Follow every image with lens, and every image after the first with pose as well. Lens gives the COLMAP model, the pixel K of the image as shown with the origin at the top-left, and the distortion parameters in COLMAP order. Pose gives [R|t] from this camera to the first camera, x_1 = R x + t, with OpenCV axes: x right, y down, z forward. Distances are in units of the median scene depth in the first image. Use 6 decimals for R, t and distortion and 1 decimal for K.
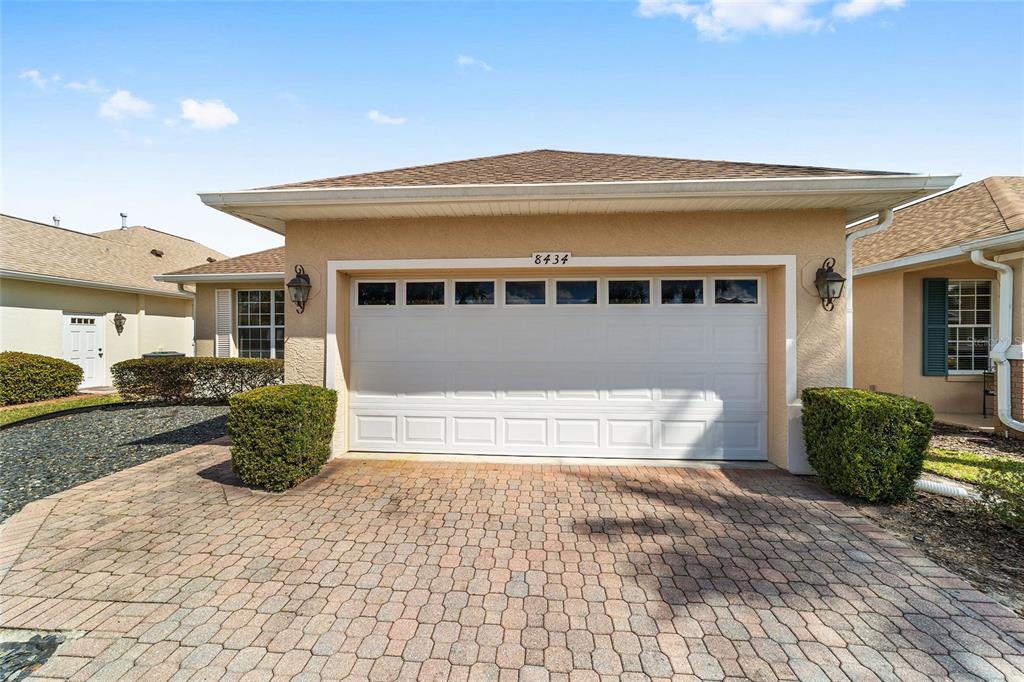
lens RADIAL K [[390.5, 0, 495.4], [0, 390.5, 339.6], [0, 0, 1]] dist [-0.001786, 0.005717]
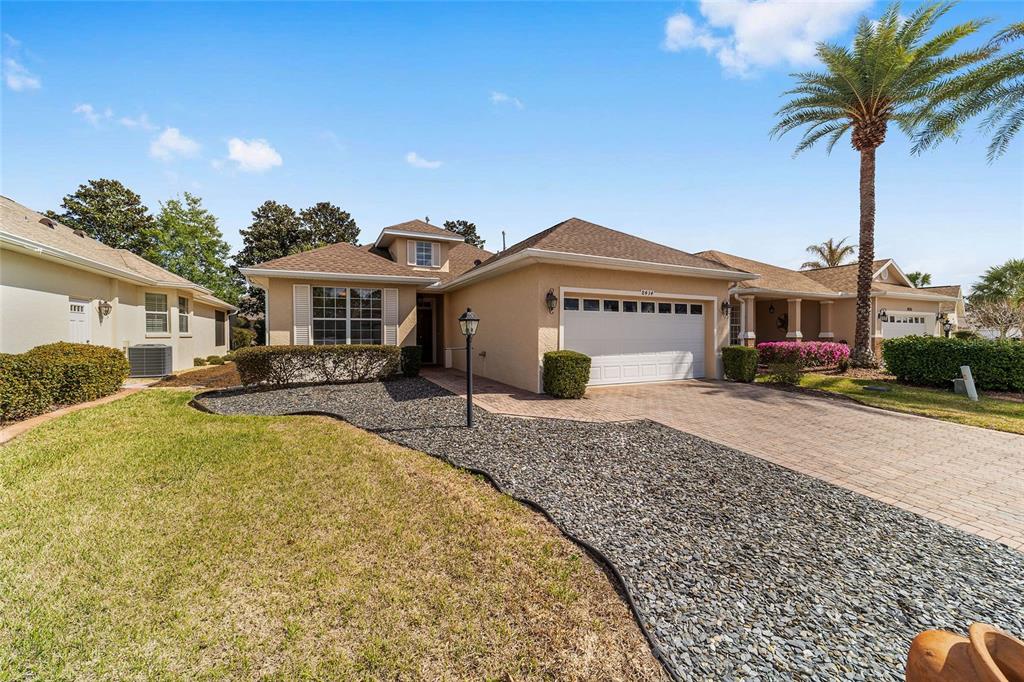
lens RADIAL K [[390.5, 0, 495.4], [0, 390.5, 339.6], [0, 0, 1]] dist [-0.001786, 0.005717]
pose [[0.877327, -0.007466, 0.479836, -1.364130], [0.001808, 0.999923, 0.012252, 0.026770], [-0.479890, -0.009882, 0.877273, -0.441401]]
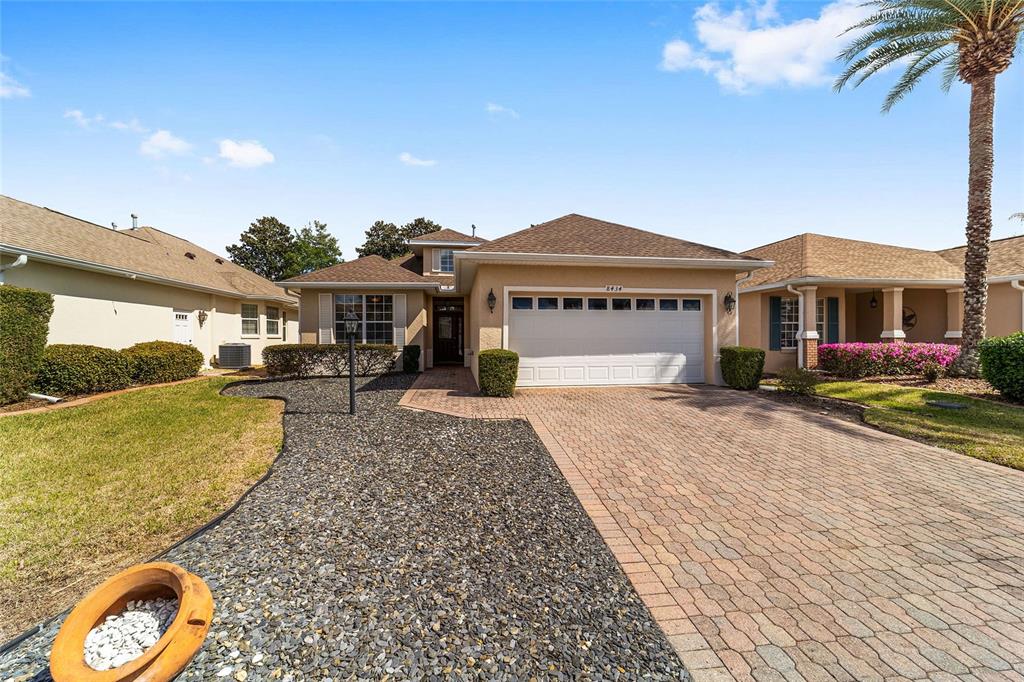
lens RADIAL K [[390.5, 0, 495.4], [0, 390.5, 339.6], [0, 0, 1]] dist [-0.001786, 0.005717]
pose [[0.981659, -0.004793, 0.190585, -0.701823], [0.003947, 0.999981, 0.004818, 0.042276], [-0.190604, -0.003977, 0.981659, -0.742227]]
